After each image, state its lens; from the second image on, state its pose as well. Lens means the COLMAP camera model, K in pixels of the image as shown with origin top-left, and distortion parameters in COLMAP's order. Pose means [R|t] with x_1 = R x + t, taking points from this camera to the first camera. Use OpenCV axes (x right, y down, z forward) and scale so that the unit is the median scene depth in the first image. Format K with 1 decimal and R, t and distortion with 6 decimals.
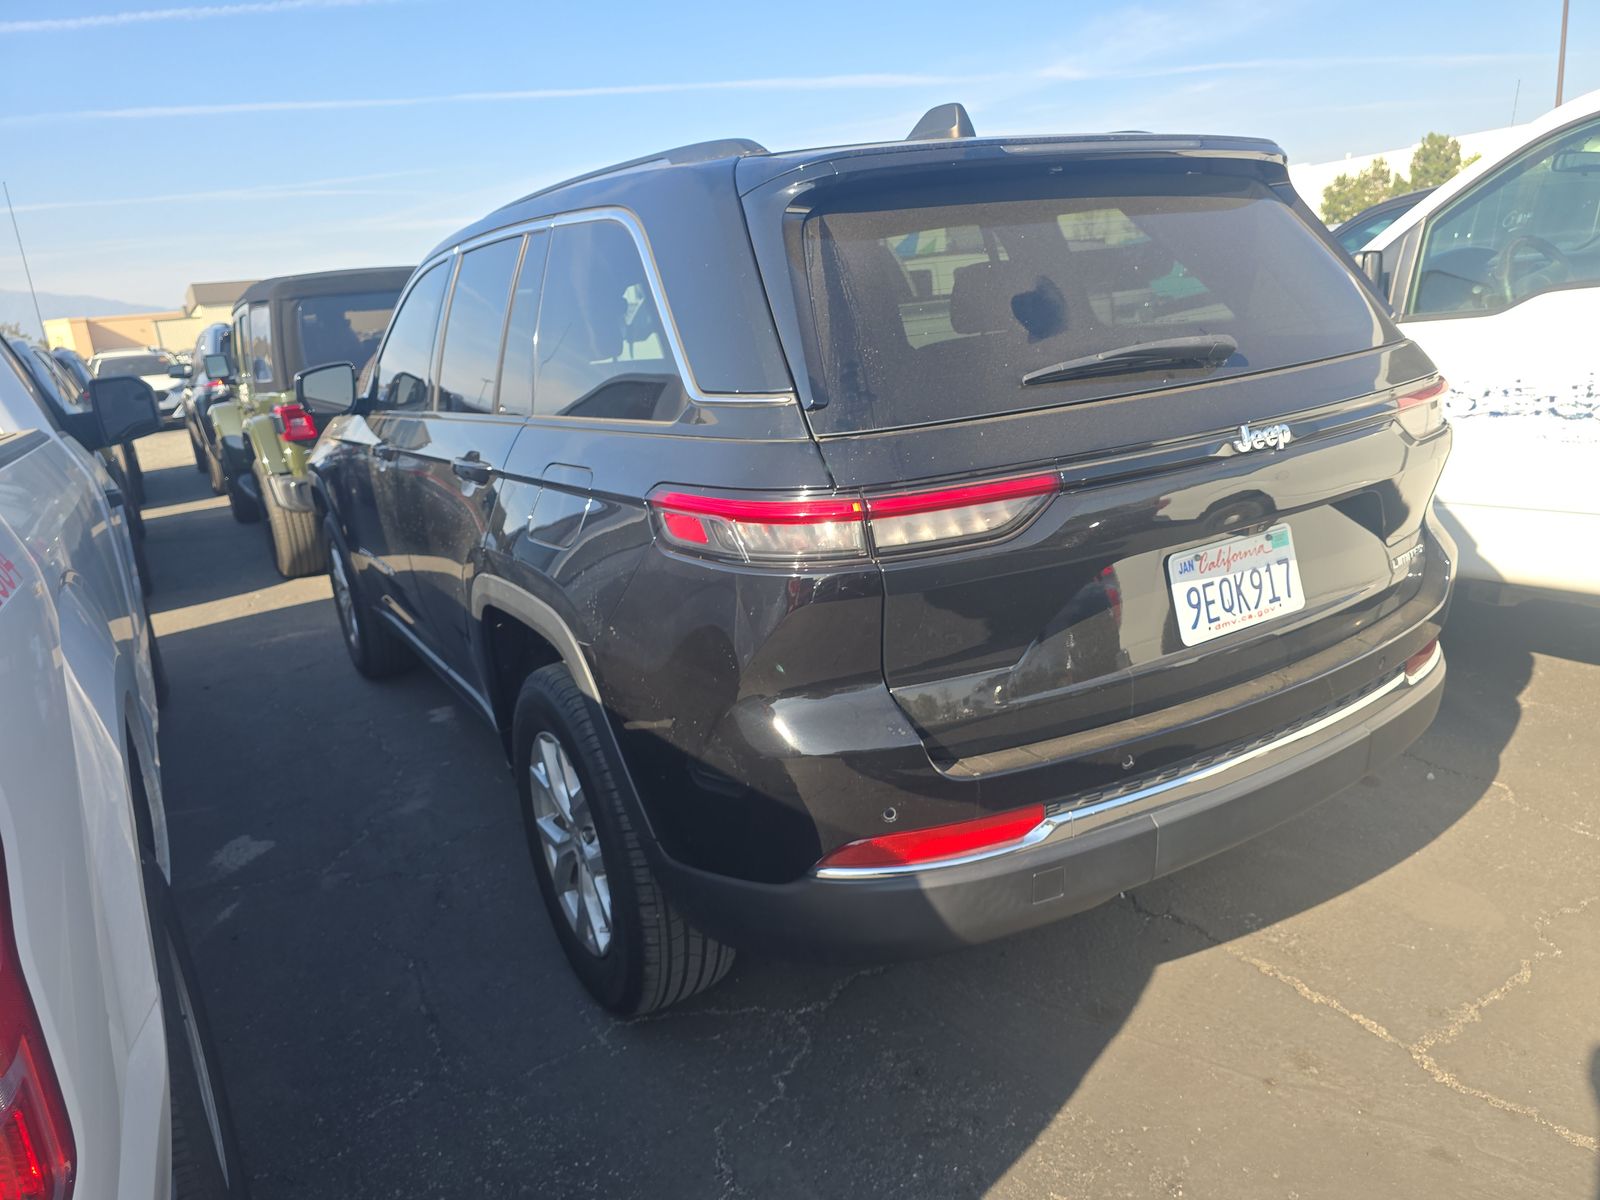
lens RADIAL K [[1076.8, 0, 800.0], [0, 1076.8, 600.0], [0, 0, 1]] dist [0.050200, -0.047958]
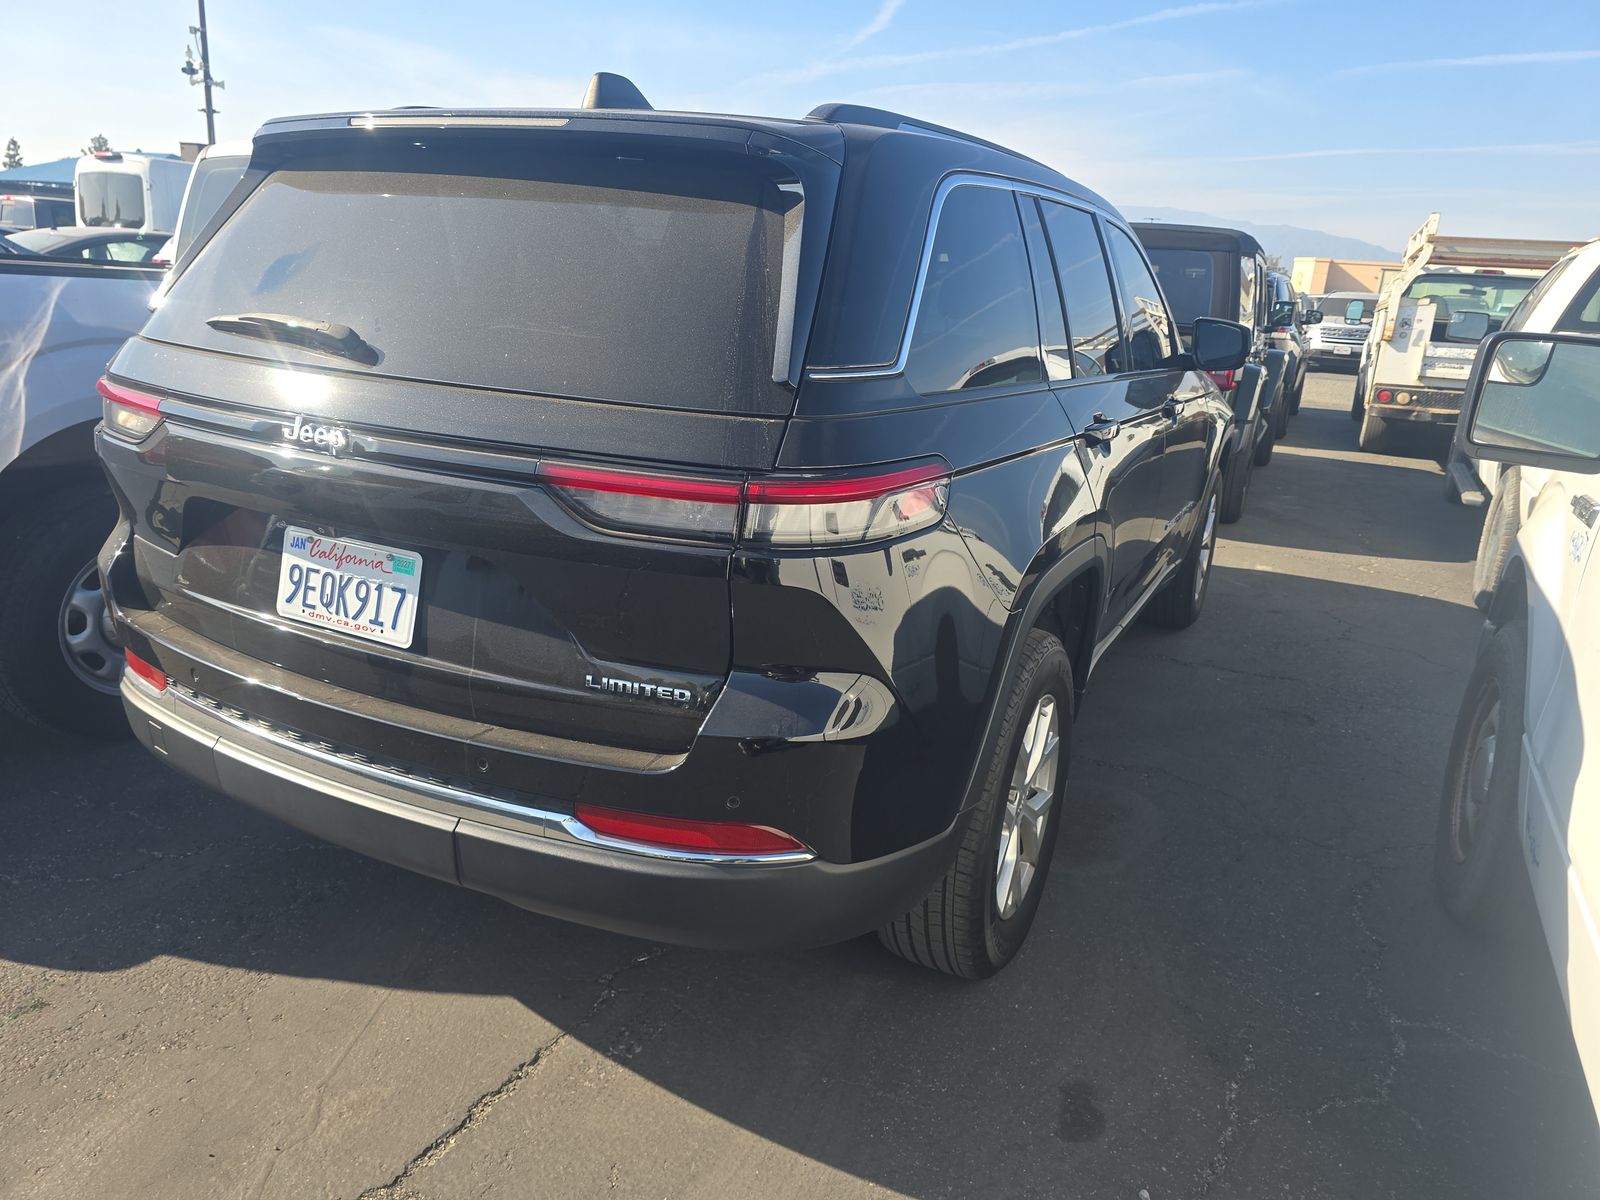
lens RADIAL K [[1076.8, 0, 800.0], [0, 1076.8, 600.0], [0, 0, 1]] dist [0.050200, -0.047958]
pose [[0.529229, 0.362182, -0.767295, 1.351047], [-0.328011, 0.921342, 0.208656, -0.334663], [0.782512, 0.141254, 0.606401, 0.727214]]
